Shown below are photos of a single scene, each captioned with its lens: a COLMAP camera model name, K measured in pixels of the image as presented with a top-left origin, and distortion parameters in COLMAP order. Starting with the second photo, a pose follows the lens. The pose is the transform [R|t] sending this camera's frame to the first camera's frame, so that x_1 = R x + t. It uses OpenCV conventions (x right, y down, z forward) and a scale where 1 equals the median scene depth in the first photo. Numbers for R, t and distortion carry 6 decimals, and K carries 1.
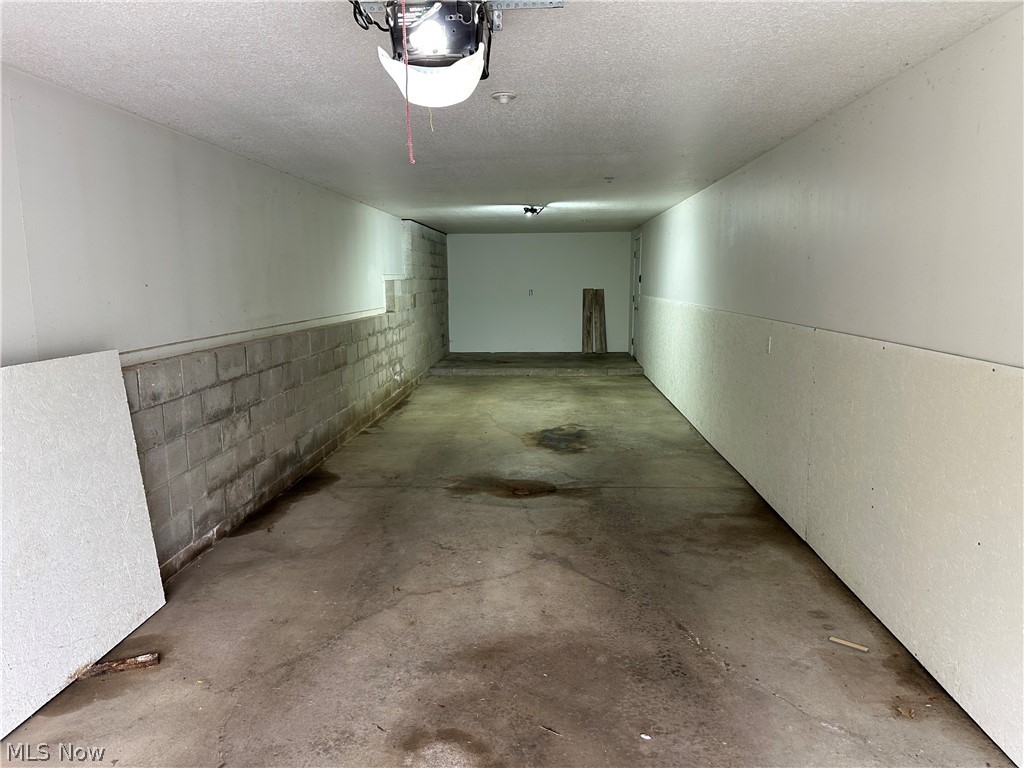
lens RADIAL K [[713.3, 0, 510.6], [0, 713.3, 383.6], [0, 0, 1]] dist [0.001703, 0.000133]
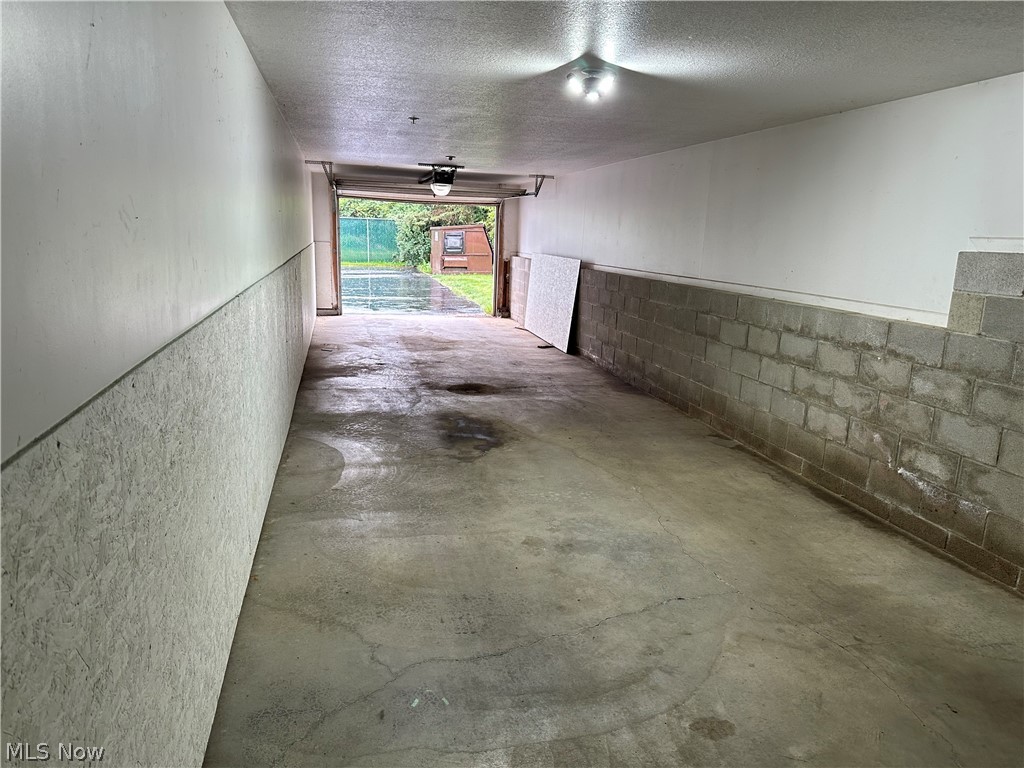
lens RADIAL K [[713.3, 0, 510.5], [0, 713.3, 385.4], [0, 0, 1]] dist [0.001703, 0.000133]
pose [[-0.960726, 0.037216, -0.274991, 0.247545], [-0.062727, 0.936192, 0.345847, -0.257539], [0.270315, 0.349514, -0.897090, 1.725563]]
